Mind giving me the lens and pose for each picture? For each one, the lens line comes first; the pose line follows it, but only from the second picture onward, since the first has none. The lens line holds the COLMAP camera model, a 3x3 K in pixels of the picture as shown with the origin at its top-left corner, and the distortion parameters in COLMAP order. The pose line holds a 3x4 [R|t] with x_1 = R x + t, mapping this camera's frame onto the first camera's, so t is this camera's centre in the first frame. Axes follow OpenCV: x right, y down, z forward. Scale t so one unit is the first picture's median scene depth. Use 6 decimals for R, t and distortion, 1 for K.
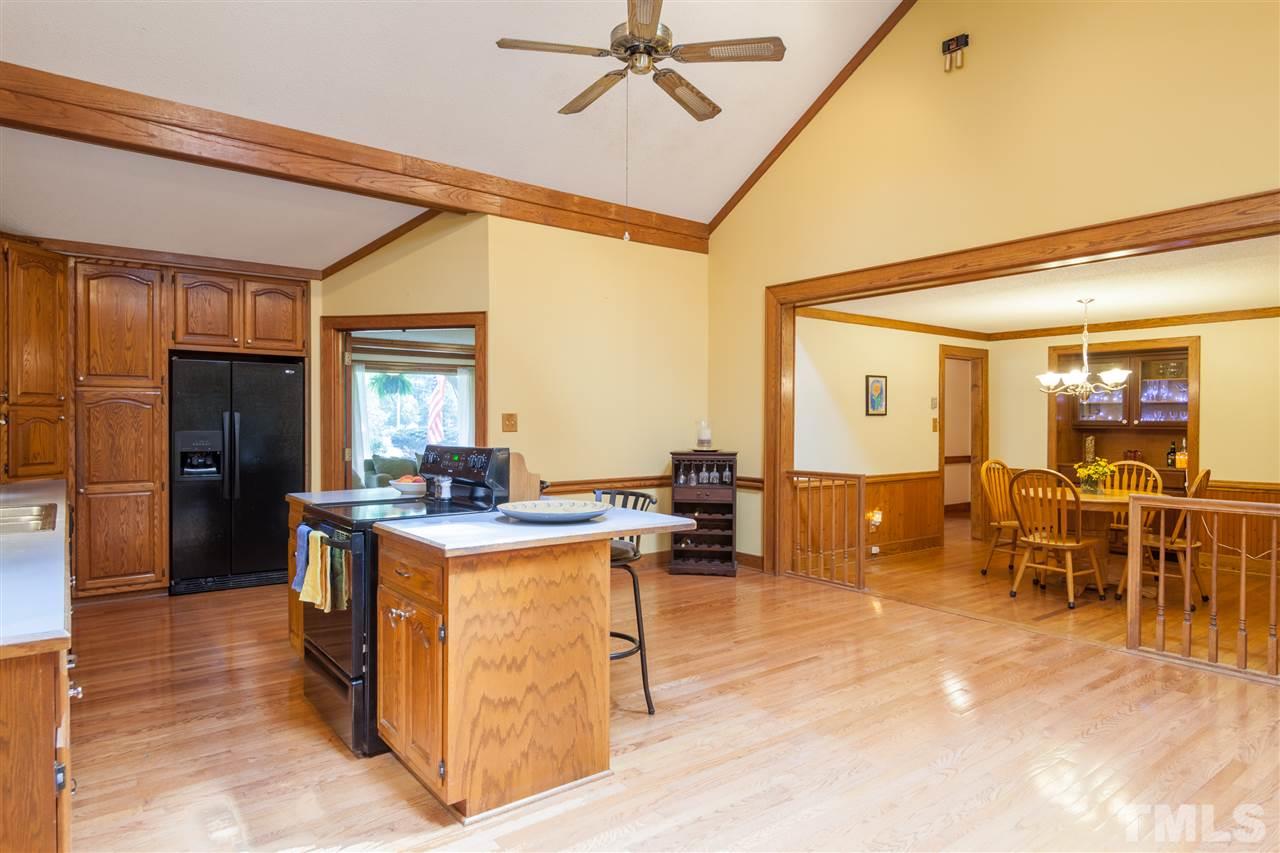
lens RADIAL K [[729.7, 0, 640.0], [0, 729.7, 426.5], [0, 0, 1]] dist [0.000382, 0.000052]
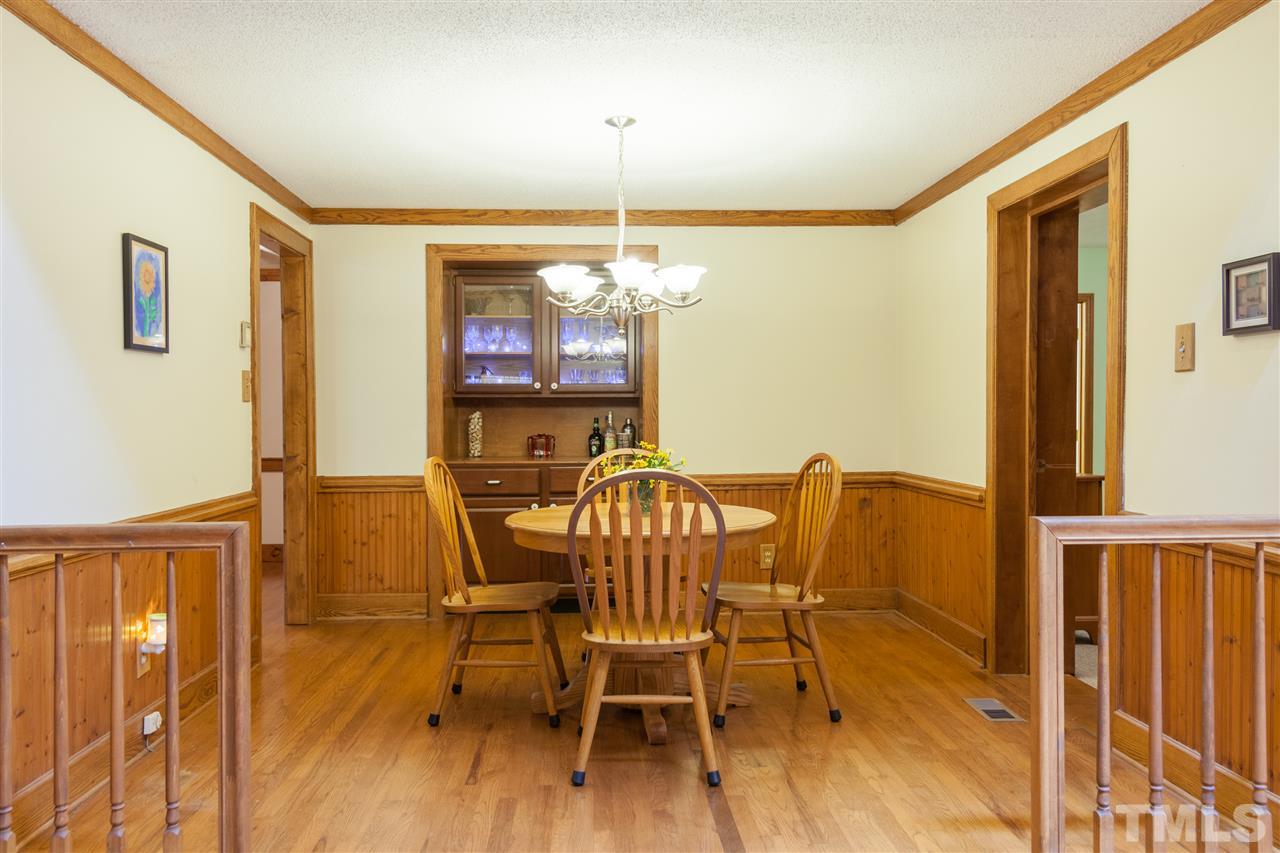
lens RADIAL K [[983.3, 0, 639.7], [0, 983.3, 419.3], [0, 0, 1]] dist [-0.000924, -0.000926]
pose [[0.571283, -0.012380, 0.820660, 0.058067], [0.015726, 0.999868, 0.004136, 0.018996], [-0.820603, 0.010543, 0.571402, 0.482844]]
